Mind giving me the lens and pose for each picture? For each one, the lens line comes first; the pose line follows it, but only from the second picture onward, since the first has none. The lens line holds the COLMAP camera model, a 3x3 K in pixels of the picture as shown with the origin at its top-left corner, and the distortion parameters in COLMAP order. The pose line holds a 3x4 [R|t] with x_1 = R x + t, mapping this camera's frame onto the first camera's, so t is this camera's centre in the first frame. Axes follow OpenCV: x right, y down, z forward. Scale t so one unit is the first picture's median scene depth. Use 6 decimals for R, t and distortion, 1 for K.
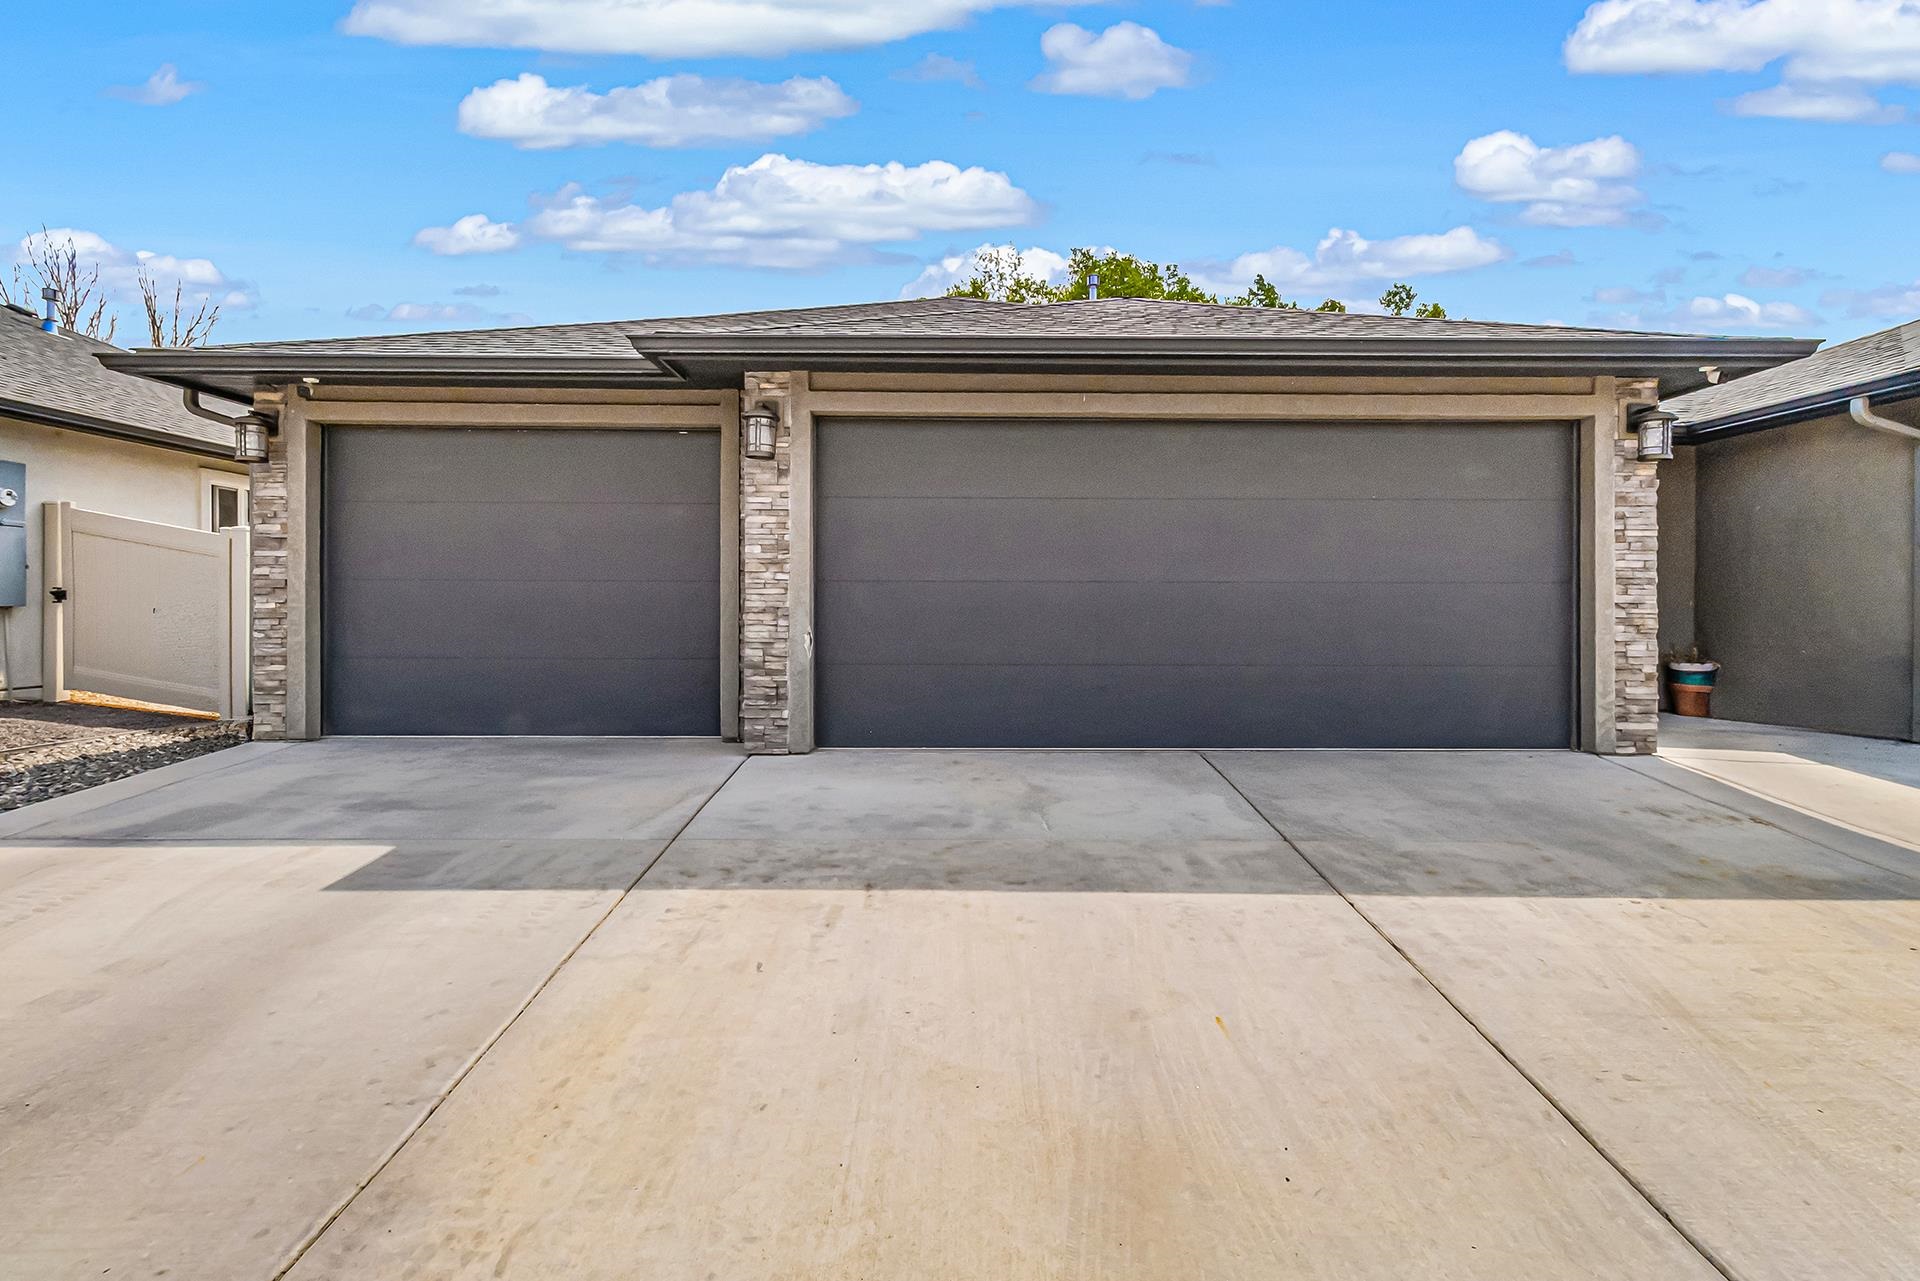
lens RADIAL K [[888.6, 0, 962.2], [0, 888.6, 598.5], [0, 0, 1]] dist [0.002378, -0.000533]
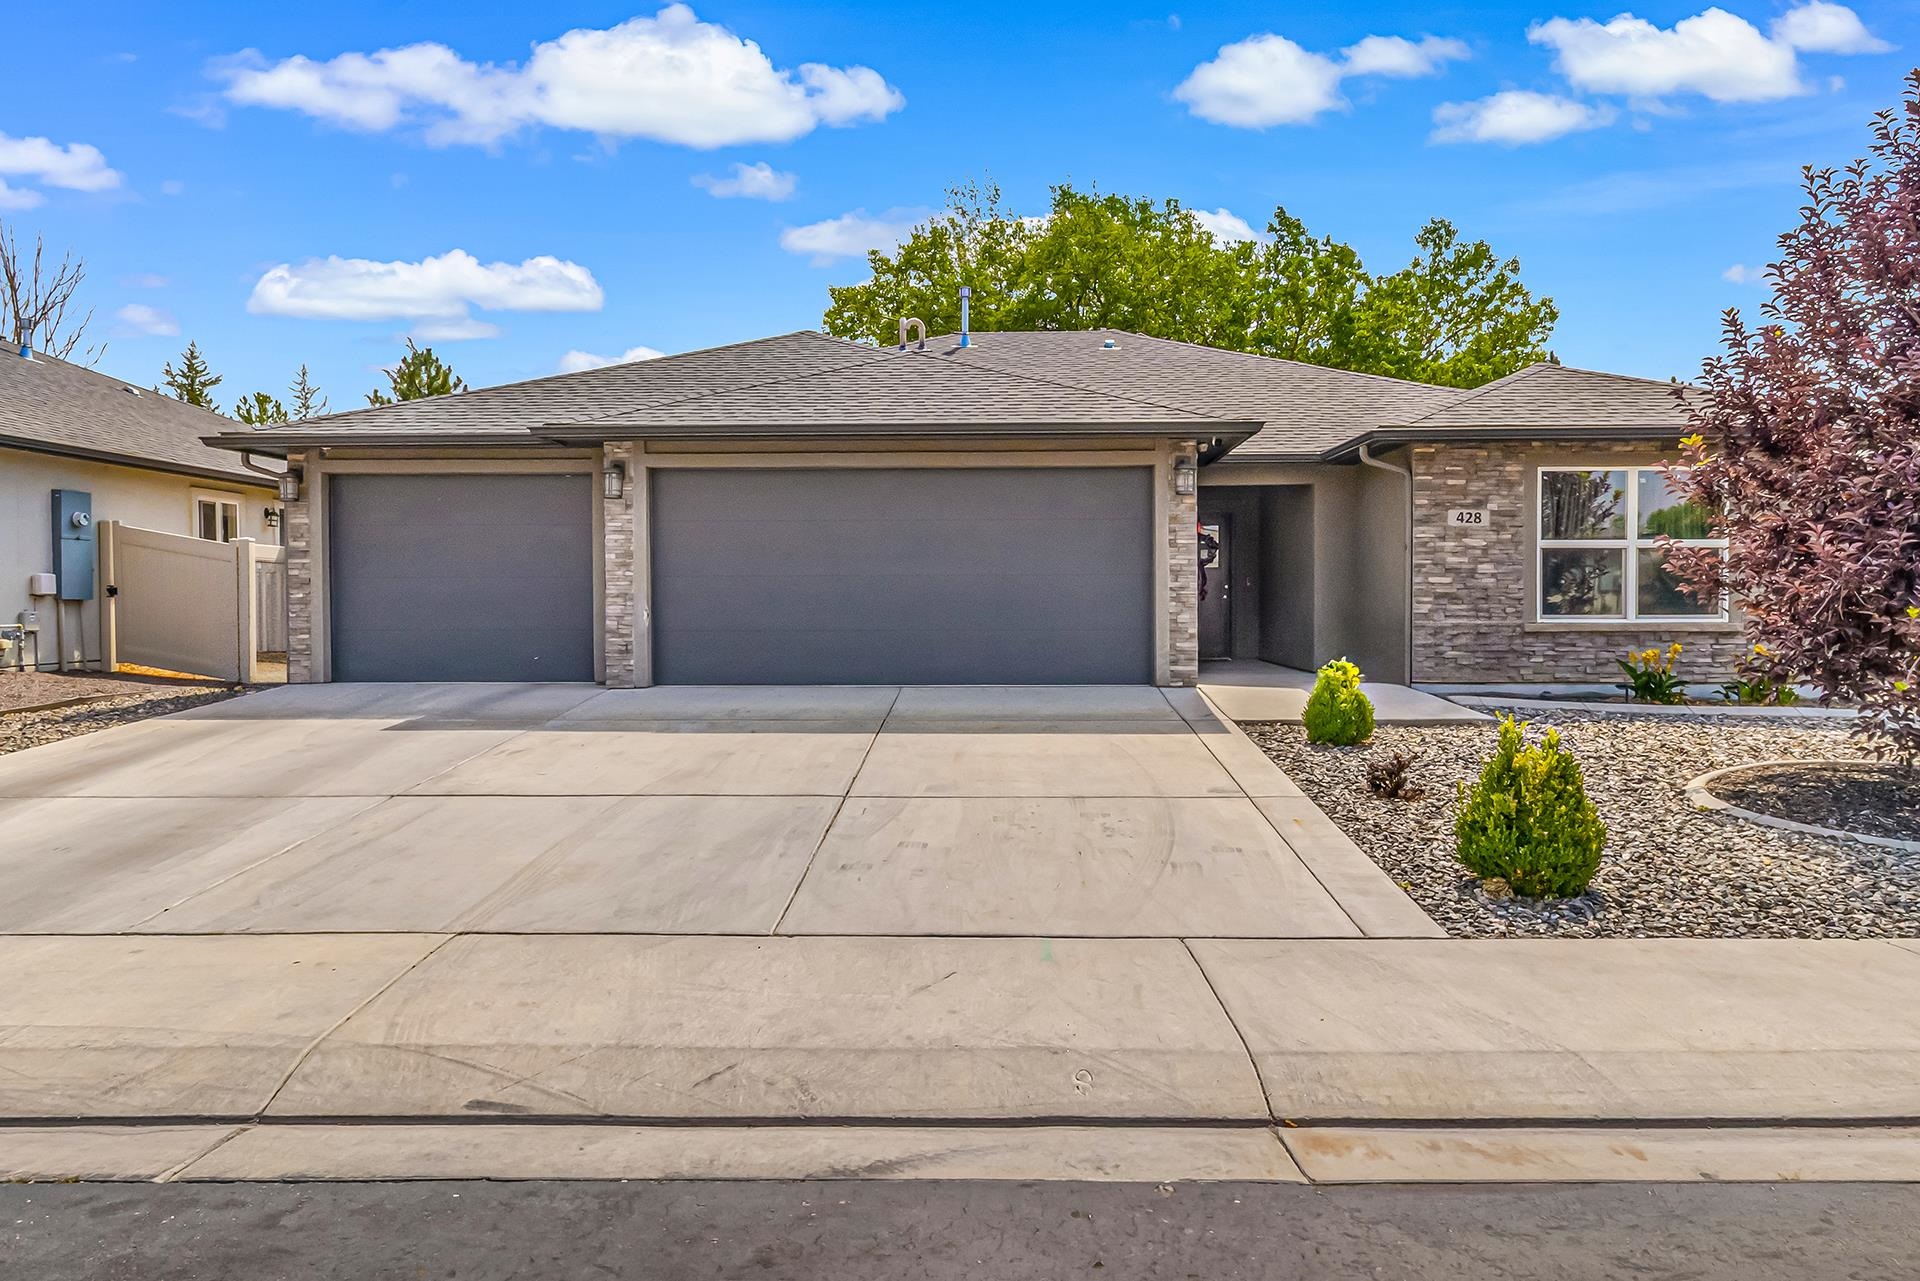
lens RADIAL K [[1251.6, 0, 963.5], [0, 1251.6, 627.3], [0, 0, 1]] dist [0.000300, -0.002170]
pose [[0.999013, -0.005454, -0.044075, 0.425086], [0.006513, 0.999693, 0.023912, 0.017961], [0.043931, -0.024176, 0.998742, -1.032744]]
